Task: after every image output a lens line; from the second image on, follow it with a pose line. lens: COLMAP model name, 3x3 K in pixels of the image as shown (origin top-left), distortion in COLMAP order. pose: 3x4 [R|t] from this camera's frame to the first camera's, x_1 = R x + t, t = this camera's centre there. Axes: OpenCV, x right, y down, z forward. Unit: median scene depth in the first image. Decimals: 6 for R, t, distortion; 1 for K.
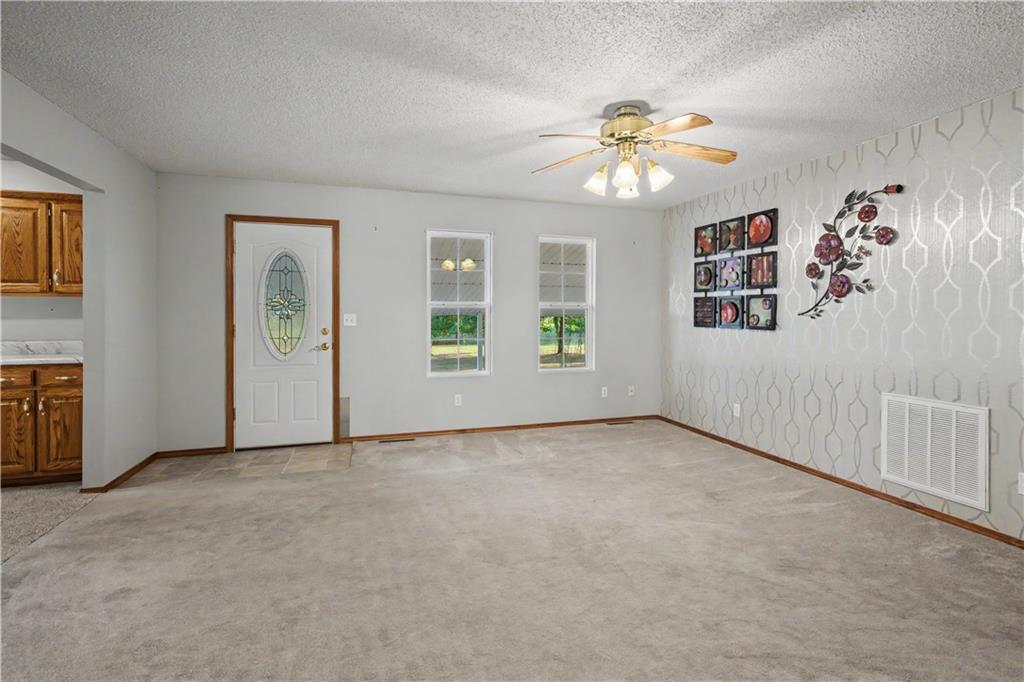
lens RADIAL K [[484.1, 0, 515.5], [0, 484.1, 315.1], [0, 0, 1]] dist [0.001021, 0.000056]
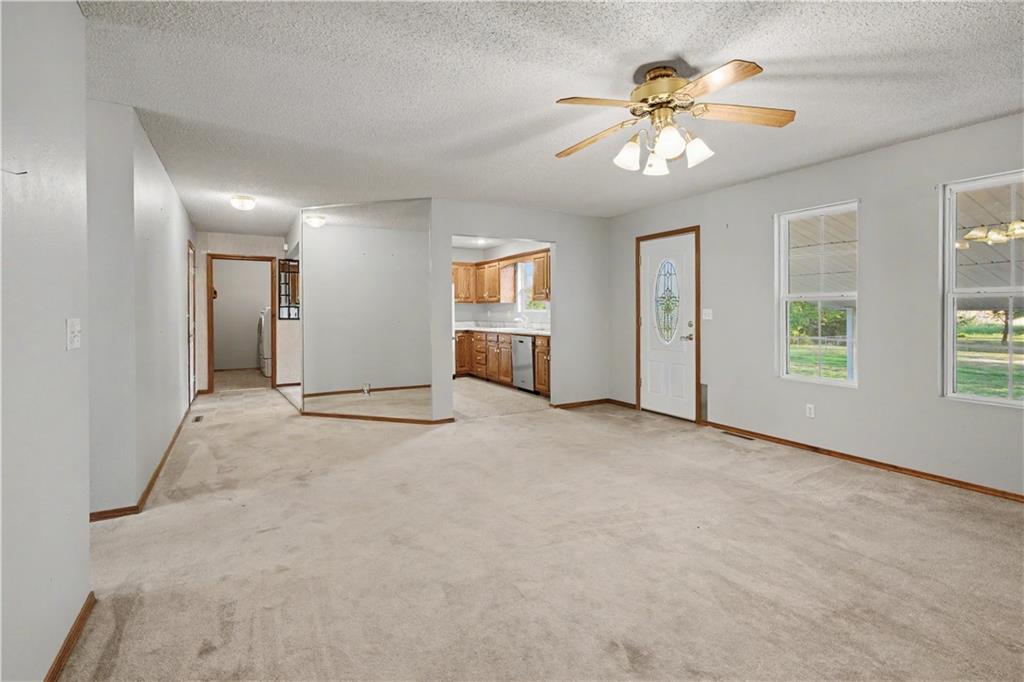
lens RADIAL K [[484.1, 0, 515.5], [0, 484.1, 315.1], [0, 0, 1]] dist [0.001021, 0.000056]
pose [[0.204275, 0.006539, -0.978892, 0.683553], [0.000709, 0.999976, 0.006827, 0.004510], [0.978913, -0.002088, 0.204266, 0.376262]]
